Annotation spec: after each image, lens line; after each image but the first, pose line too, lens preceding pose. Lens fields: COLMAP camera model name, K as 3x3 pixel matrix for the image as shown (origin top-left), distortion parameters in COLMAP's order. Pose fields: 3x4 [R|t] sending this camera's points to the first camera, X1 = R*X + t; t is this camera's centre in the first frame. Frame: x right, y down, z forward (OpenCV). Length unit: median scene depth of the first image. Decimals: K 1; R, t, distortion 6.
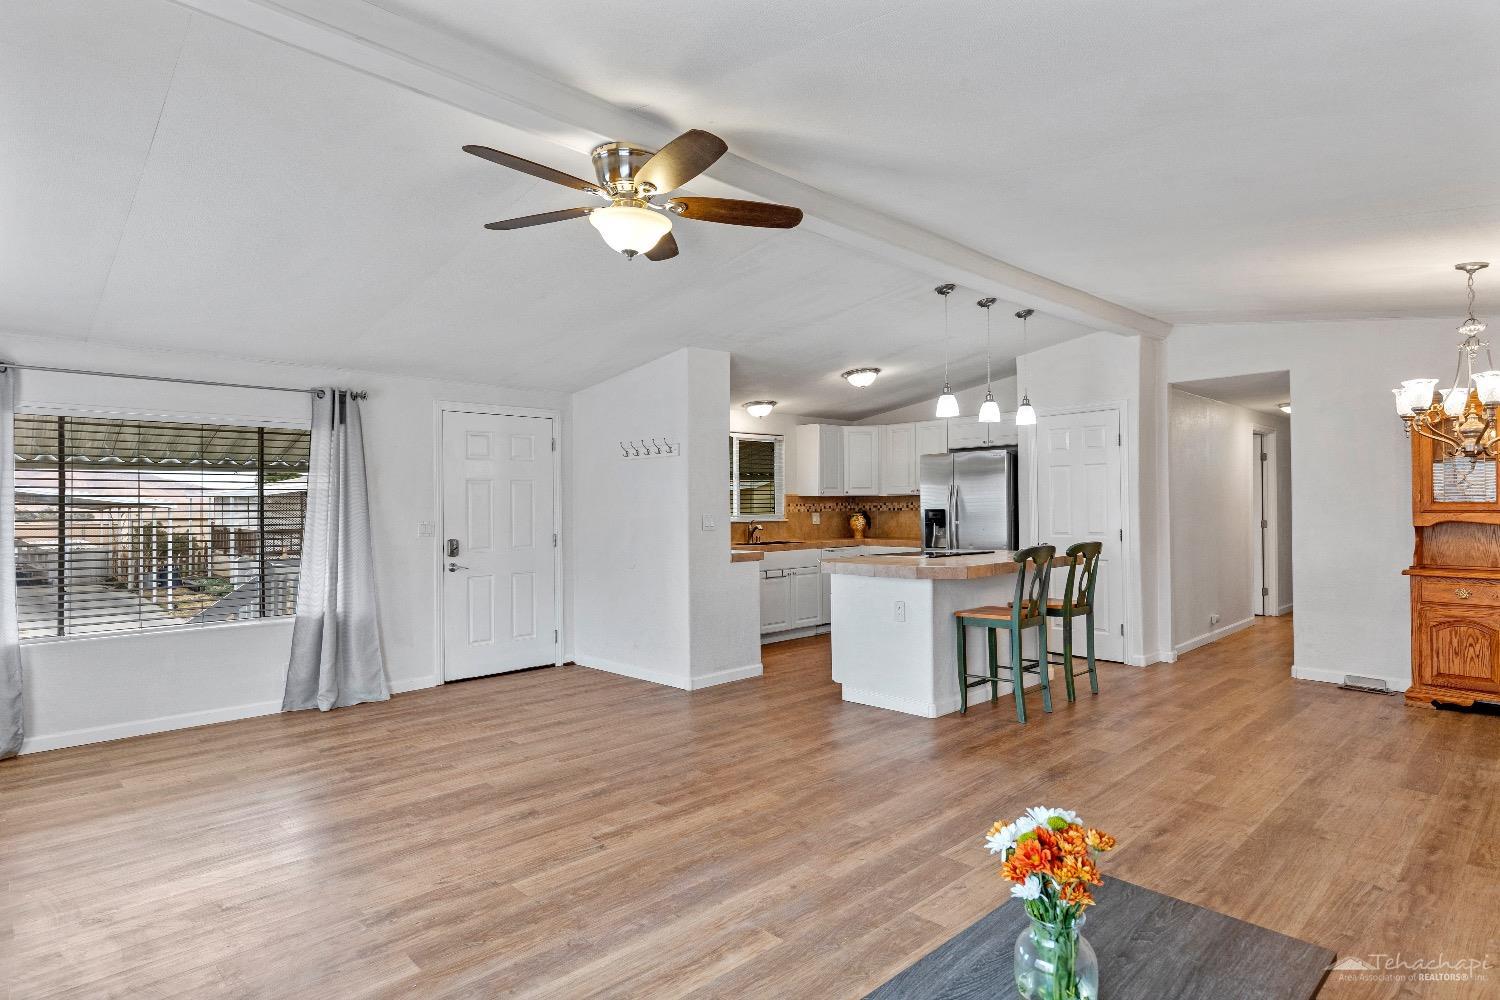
lens RADIAL K [[800.7, 0, 757.3], [0, 800.7, 501.9], [0, 0, 1]] dist [-0.003480, -0.000725]
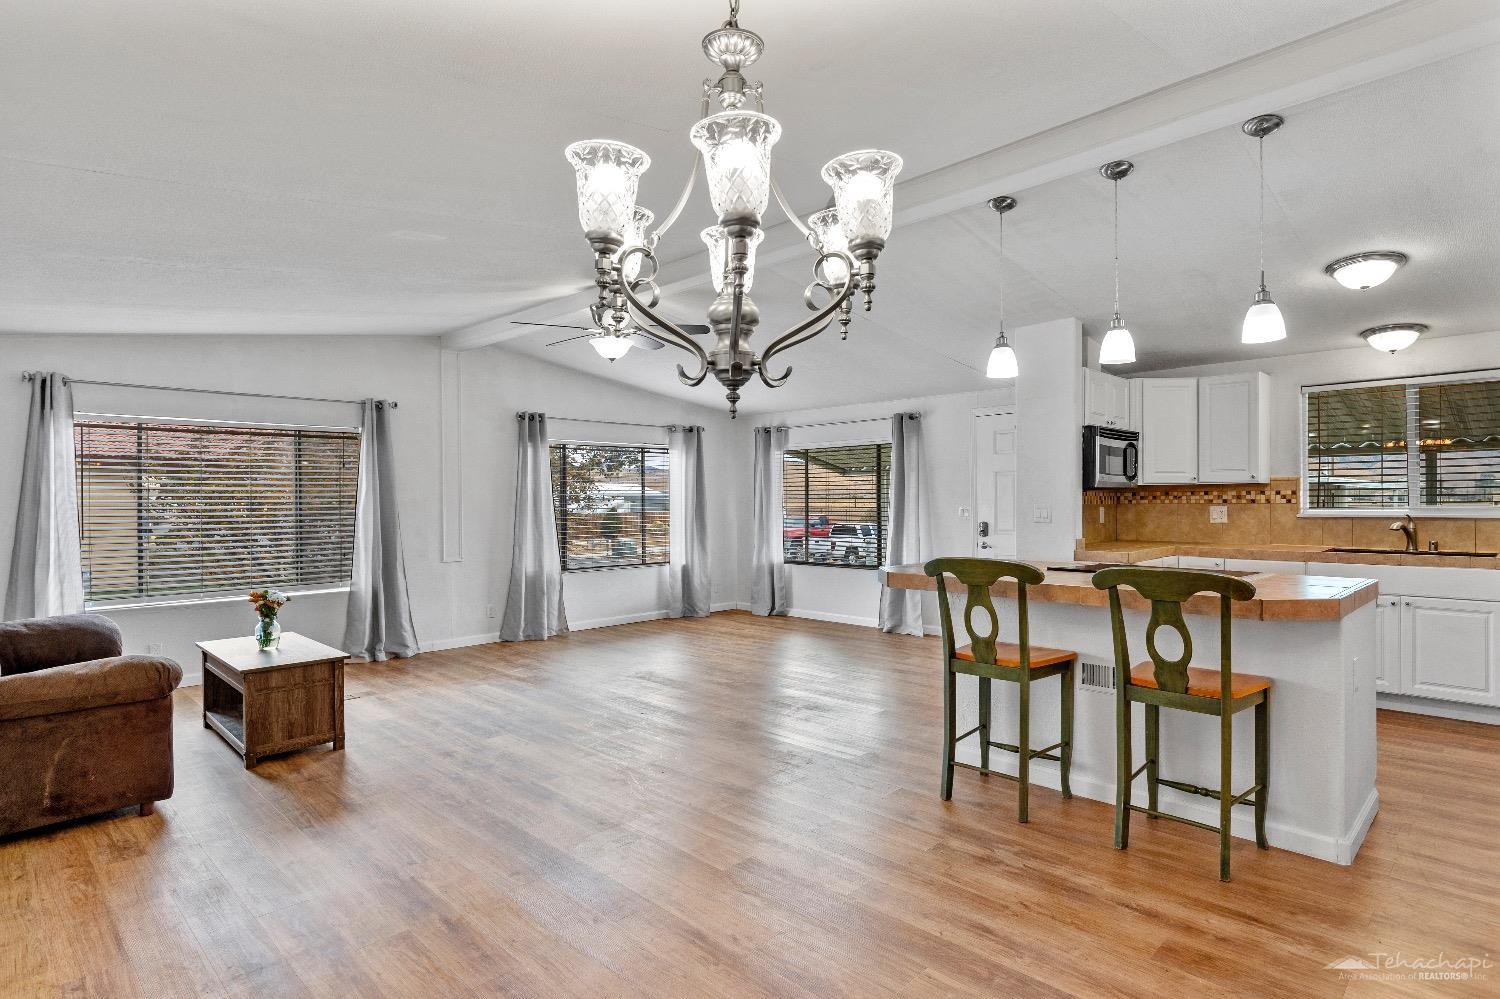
lens RADIAL K [[793.9, 0, 756.2], [0, 793.9, 501.7], [0, 0, 1]] dist [0.001680, -0.000065]
pose [[0.020273, 0.011860, -0.999724, 0.973325], [0.015525, 0.999805, 0.012176, -0.004759], [0.999674, -0.015768, 0.020085, 0.760832]]
